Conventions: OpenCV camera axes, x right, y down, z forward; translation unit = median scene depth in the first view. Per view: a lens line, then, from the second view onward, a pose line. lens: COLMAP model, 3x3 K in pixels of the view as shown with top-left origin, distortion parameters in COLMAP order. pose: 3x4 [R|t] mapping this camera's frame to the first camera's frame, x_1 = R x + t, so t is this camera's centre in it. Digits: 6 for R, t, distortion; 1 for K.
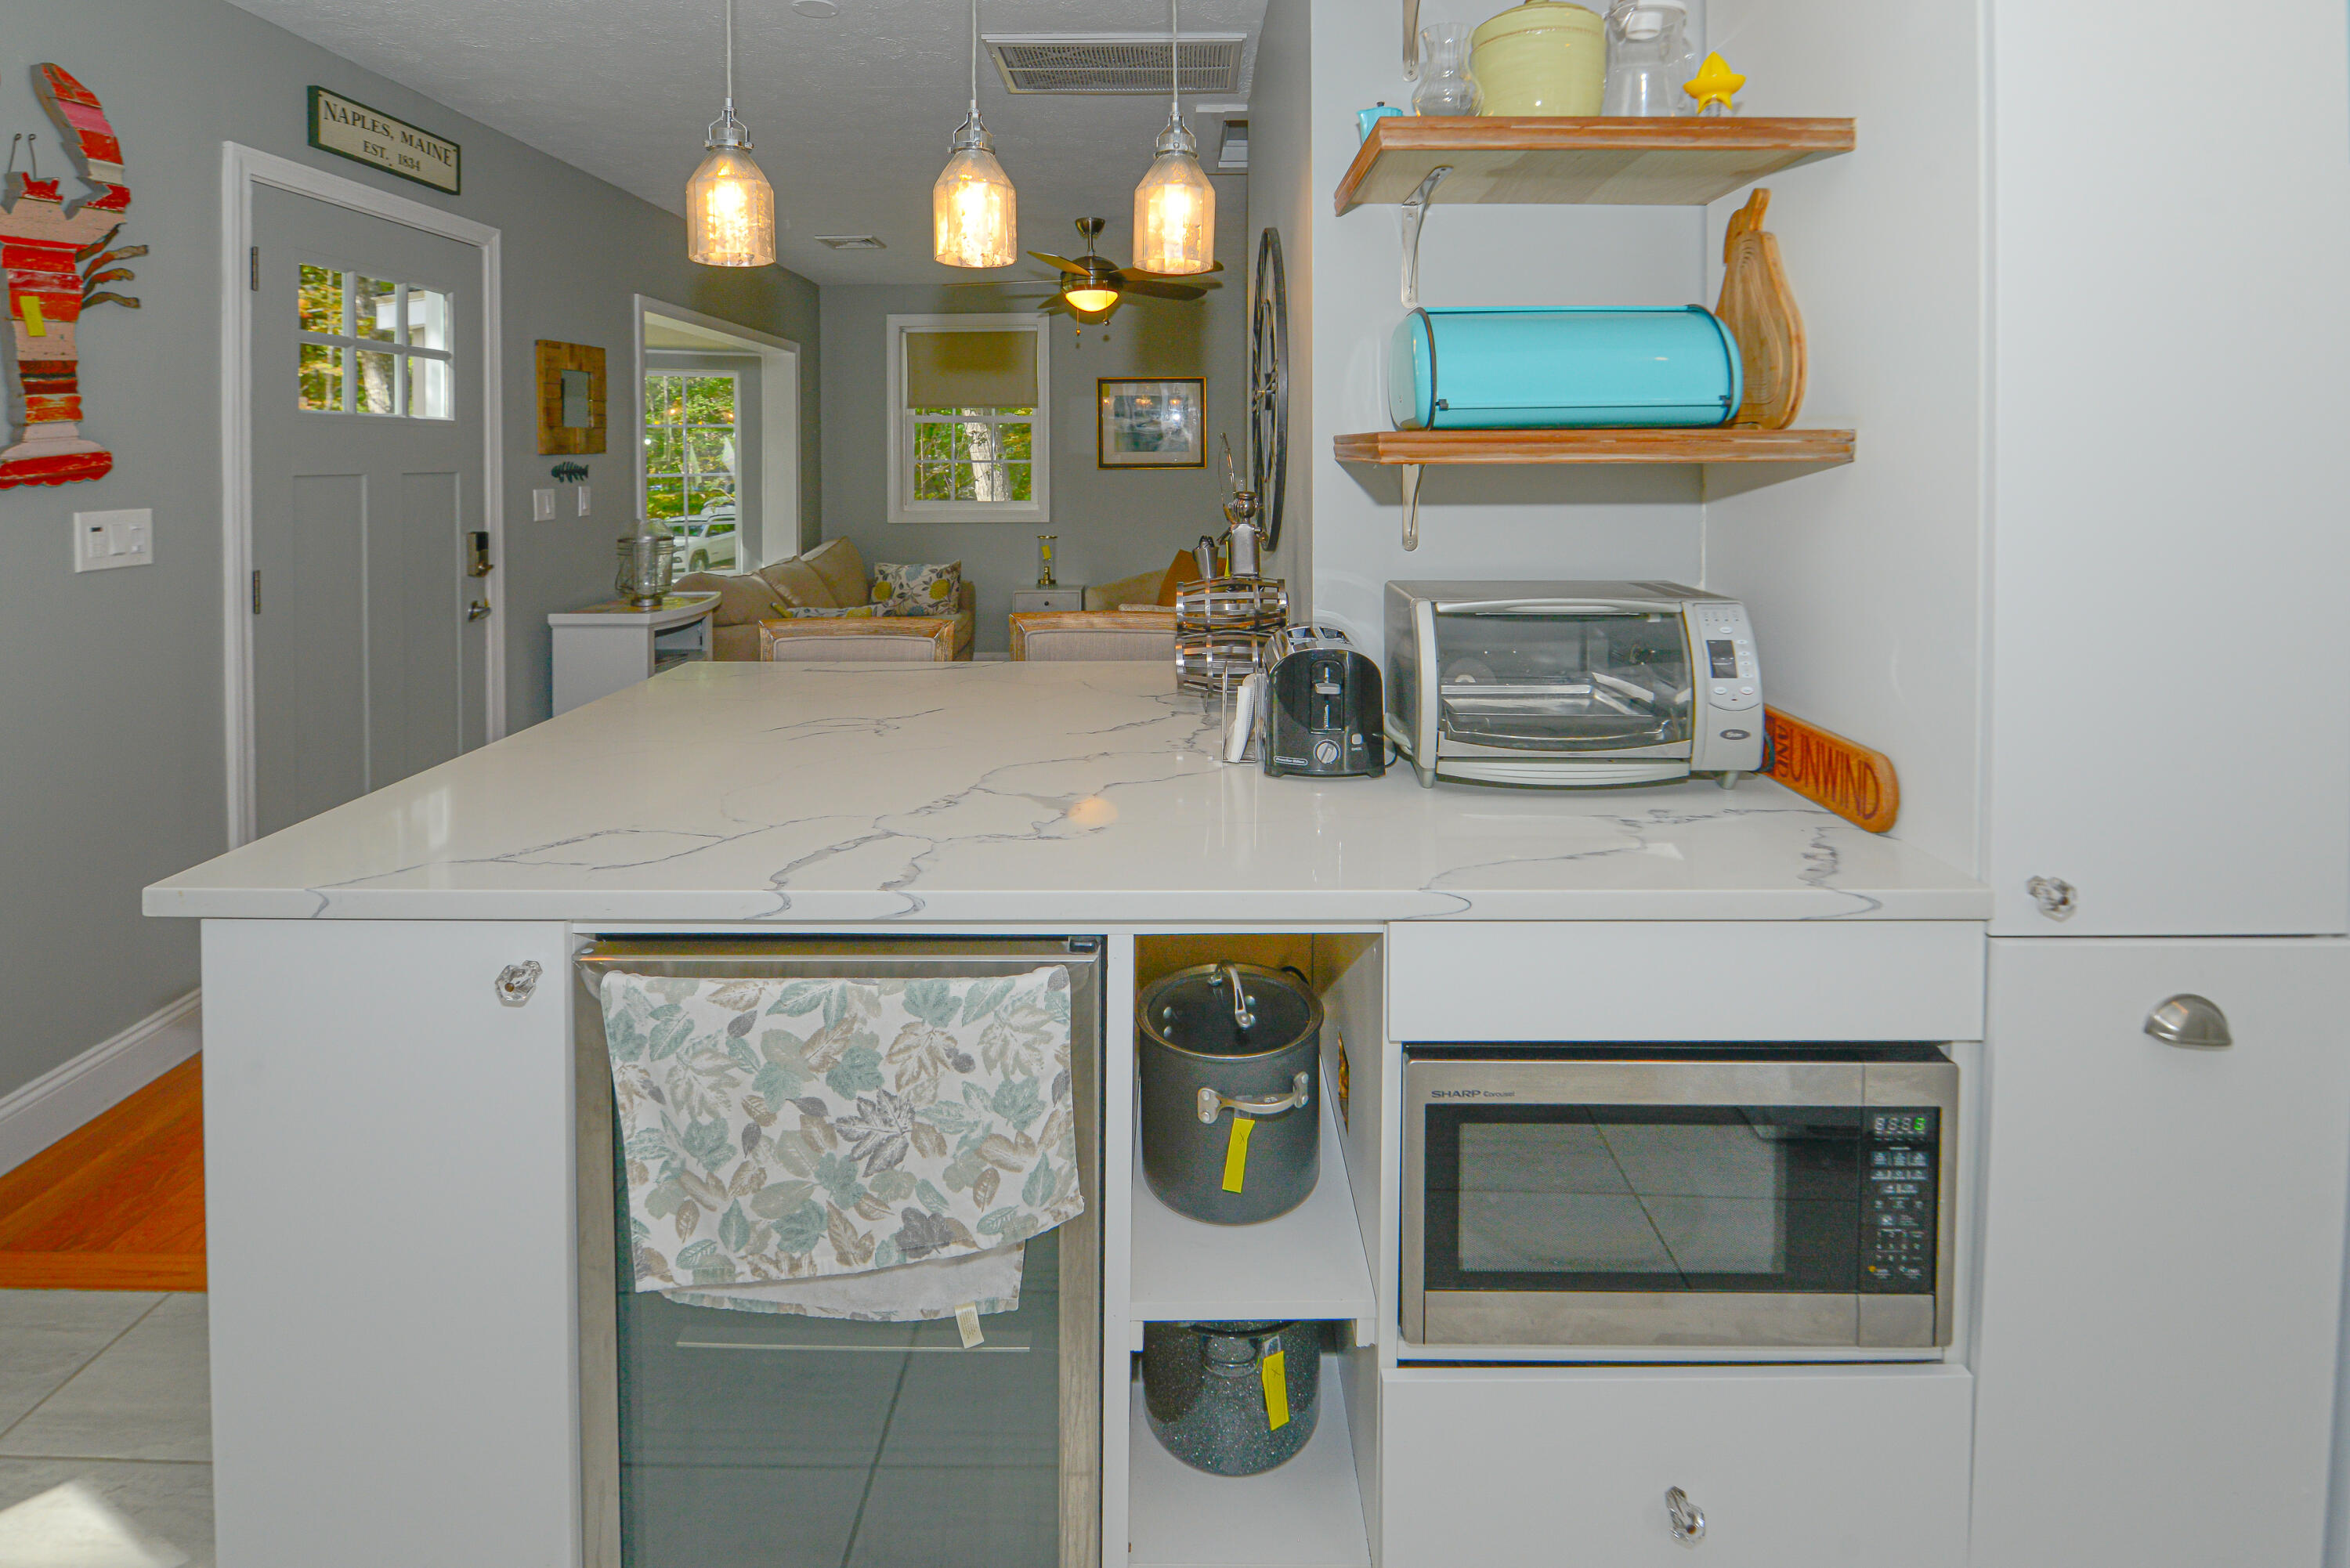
lens RADIAL K [[1105.4, 0, 1235.9], [0, 1105.4, 472.8], [0, 0, 1]] dist [-0.001293, -0.002083]
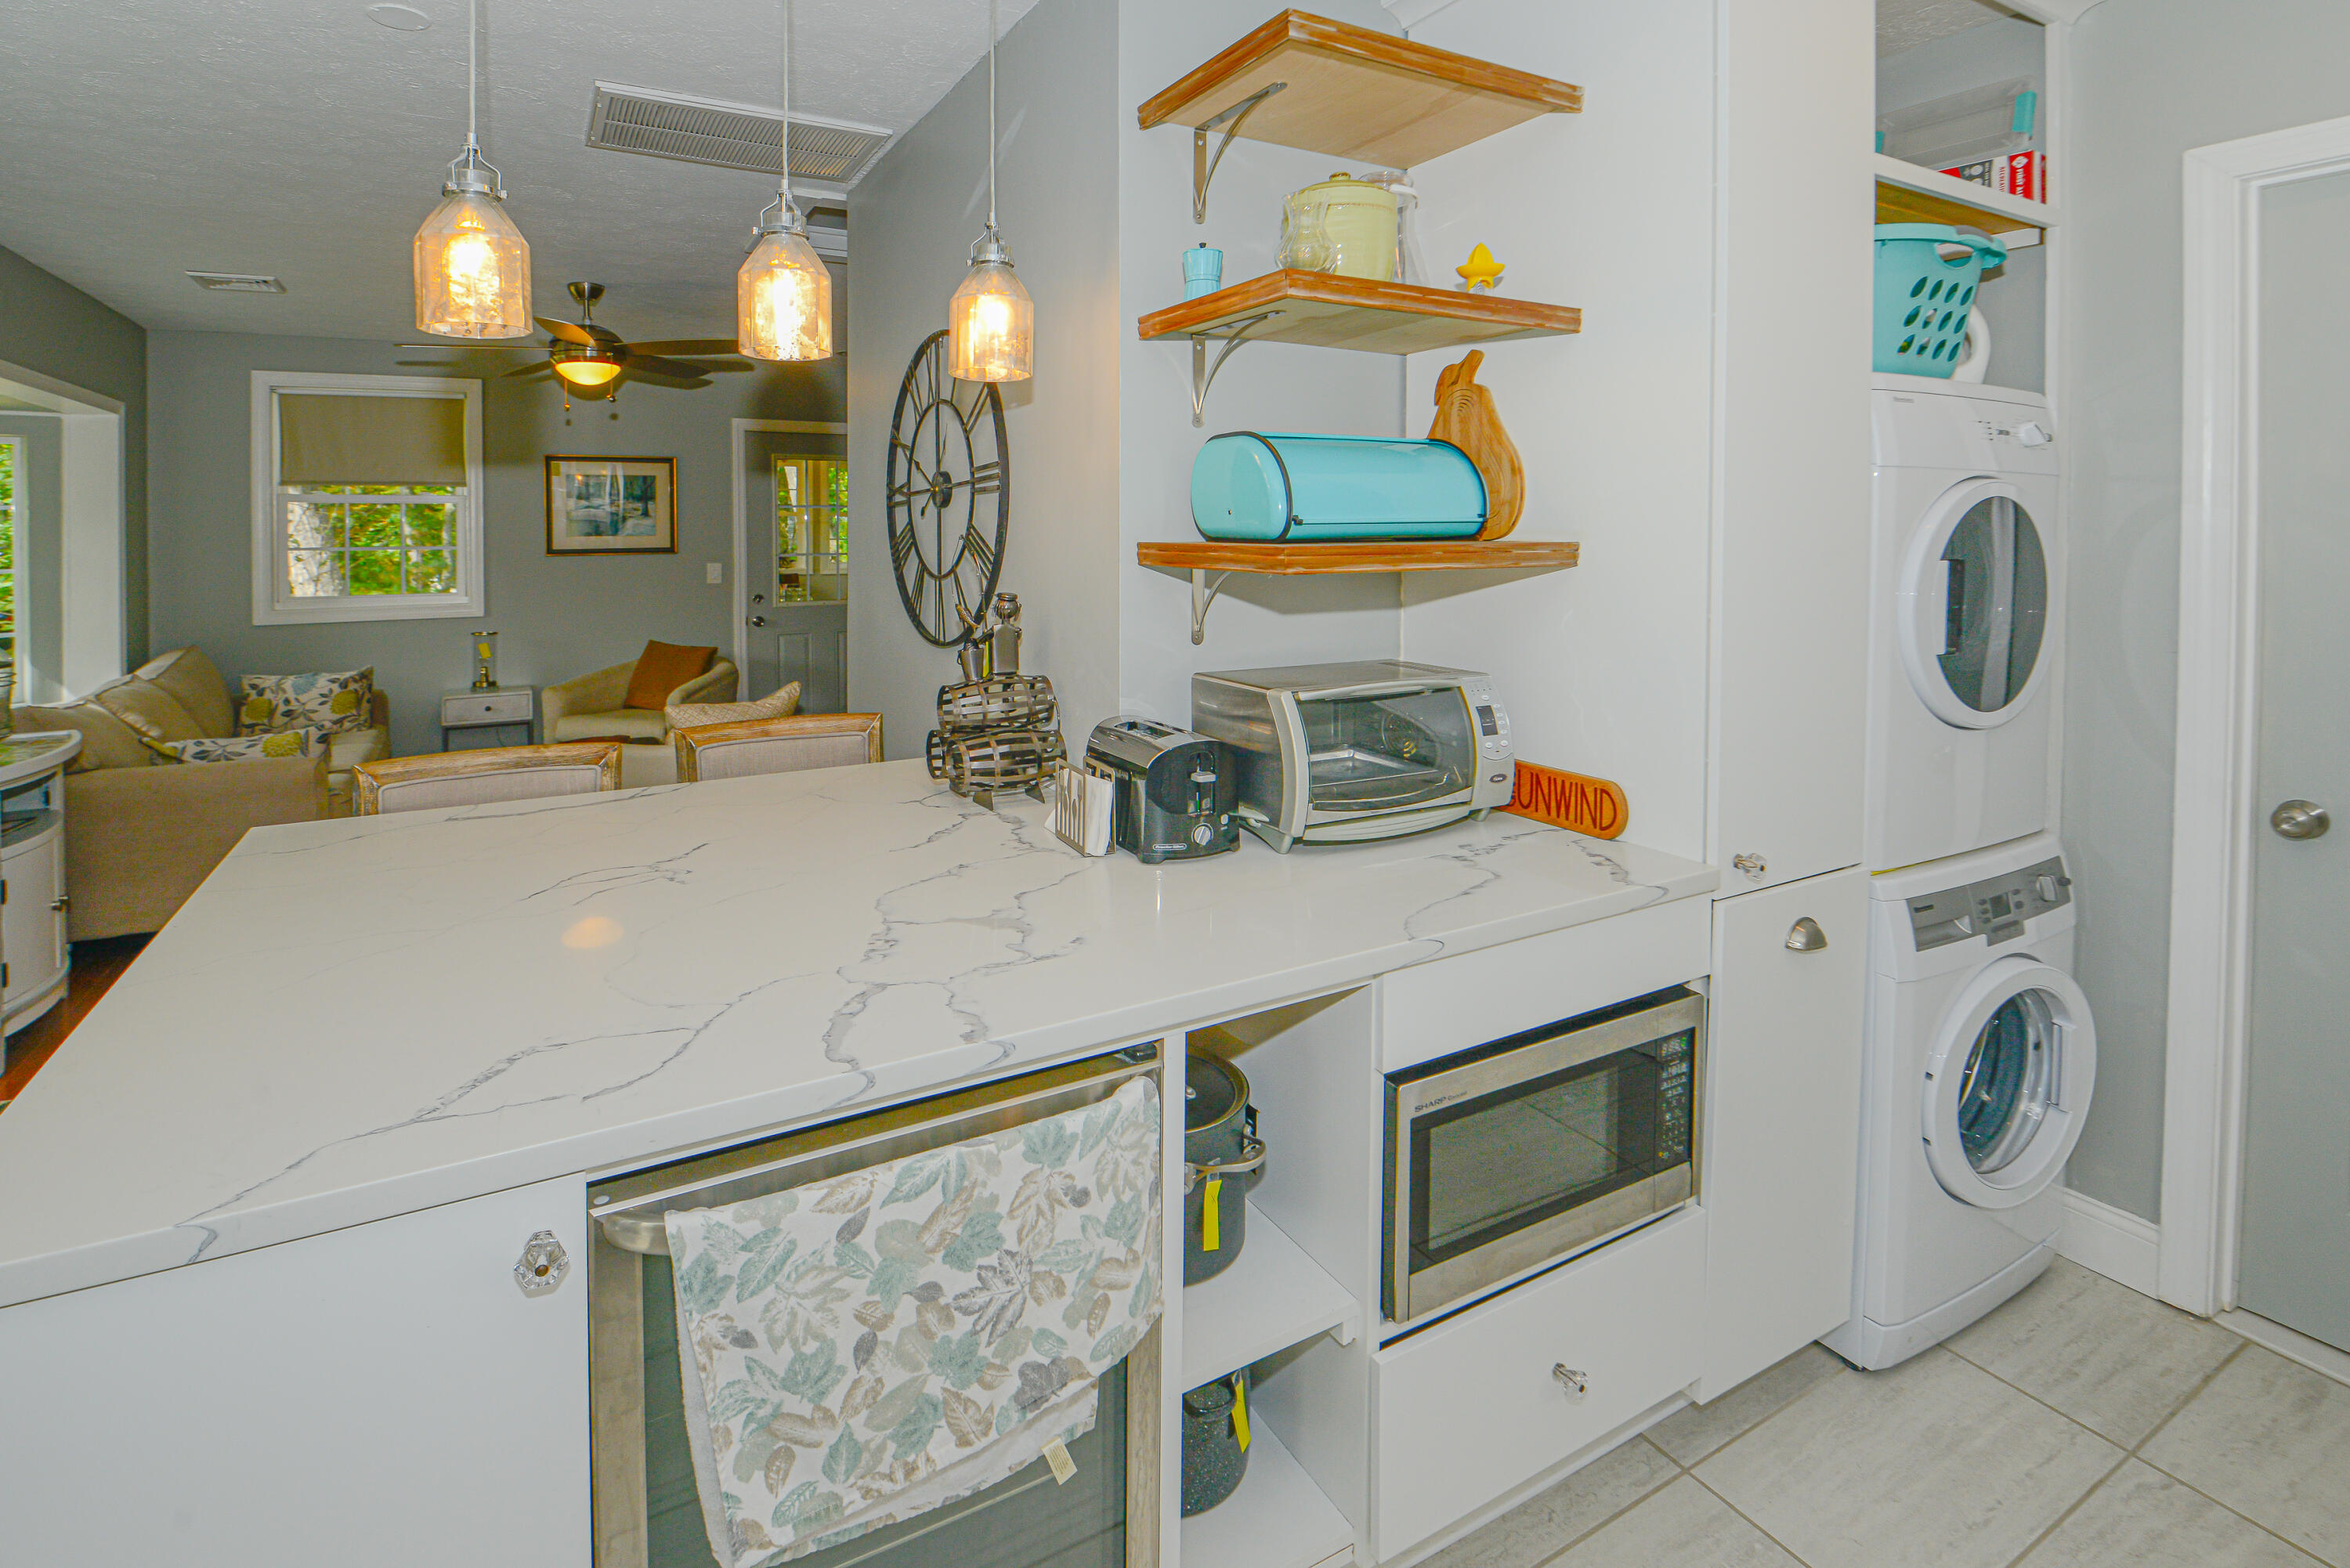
lens RADIAL K [[1036.1, 0, 1171.9], [0, 1036.1, 558.9], [0, 0, 1]] dist [-0.003478, -0.001354]
pose [[0.889156, -0.012512, 0.457433, -0.553671], [0.009033, 0.999911, 0.009790, -0.042880], [-0.457515, -0.004573, 0.889190, 0.132384]]
